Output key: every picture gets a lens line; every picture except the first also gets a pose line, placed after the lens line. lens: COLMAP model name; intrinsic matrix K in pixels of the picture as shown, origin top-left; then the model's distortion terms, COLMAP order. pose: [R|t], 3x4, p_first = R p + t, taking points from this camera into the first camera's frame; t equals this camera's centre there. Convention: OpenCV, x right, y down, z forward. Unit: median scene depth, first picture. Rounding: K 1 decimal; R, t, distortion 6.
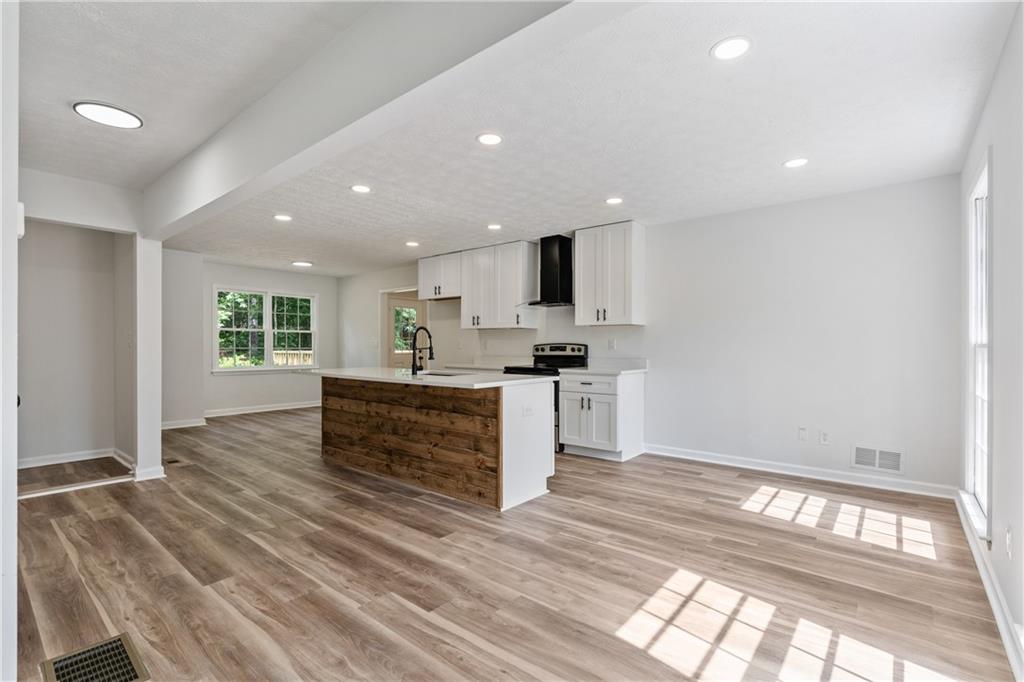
lens RADIAL K [[469.2, 0, 516.6], [0, 469.2, 351.7], [0, 0, 1]] dist [-0.006111, 0.002379]
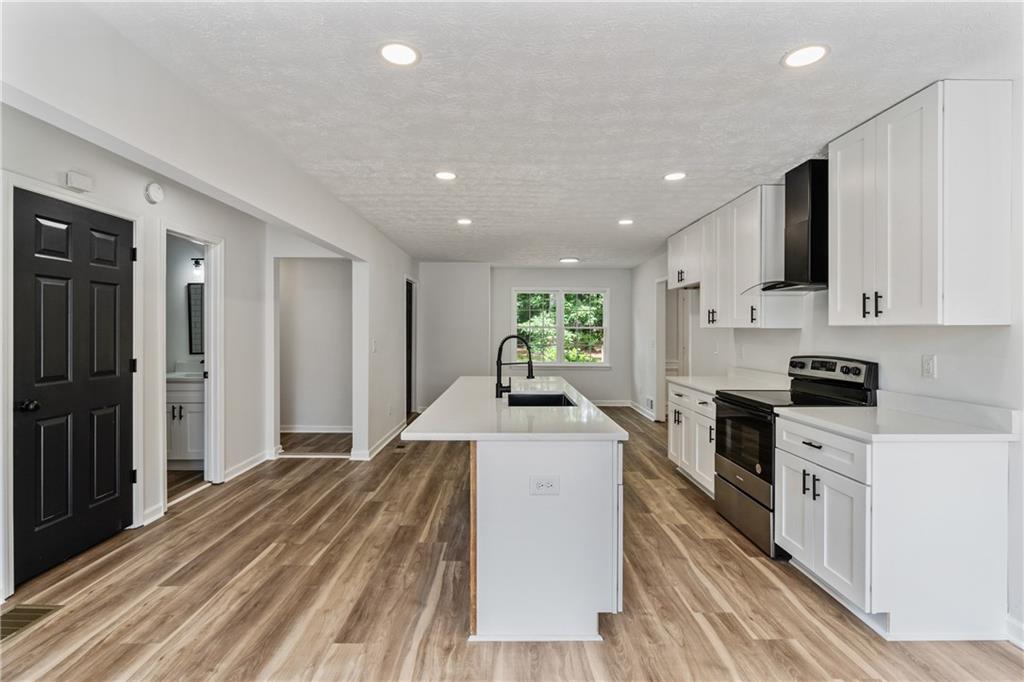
lens RADIAL K [[469.2, 0, 518.1], [0, 469.2, 332.6], [0, 0, 1]] dist [-0.006111, 0.002379]
pose [[0.640596, 0.003798, -0.767869, 0.389759], [-0.013432, 0.999890, -0.006261, -0.052158], [0.767761, 0.014325, 0.640576, 0.519297]]
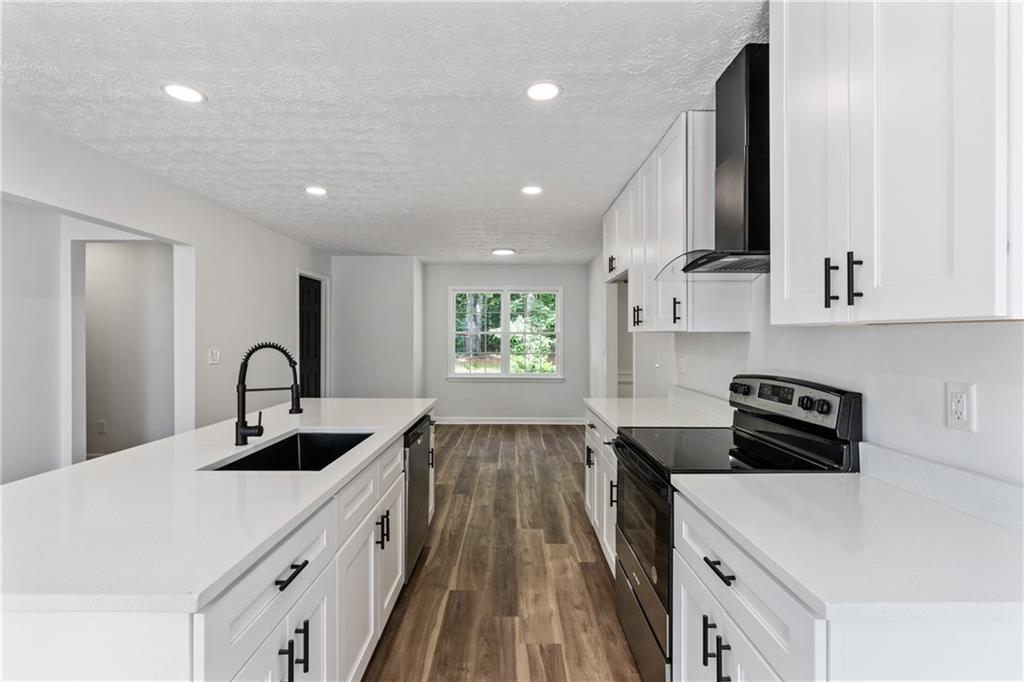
lens RADIAL K [[469.2, 0, 515.3], [0, 469.2, 338.4], [0, 0, 1]] dist [-0.006111, 0.002379]
pose [[0.632298, 0.002530, -0.774721, 0.318732], [-0.012648, 0.999895, -0.007057, -0.057025], [0.774622, 0.014260, 0.632264, 0.899204]]
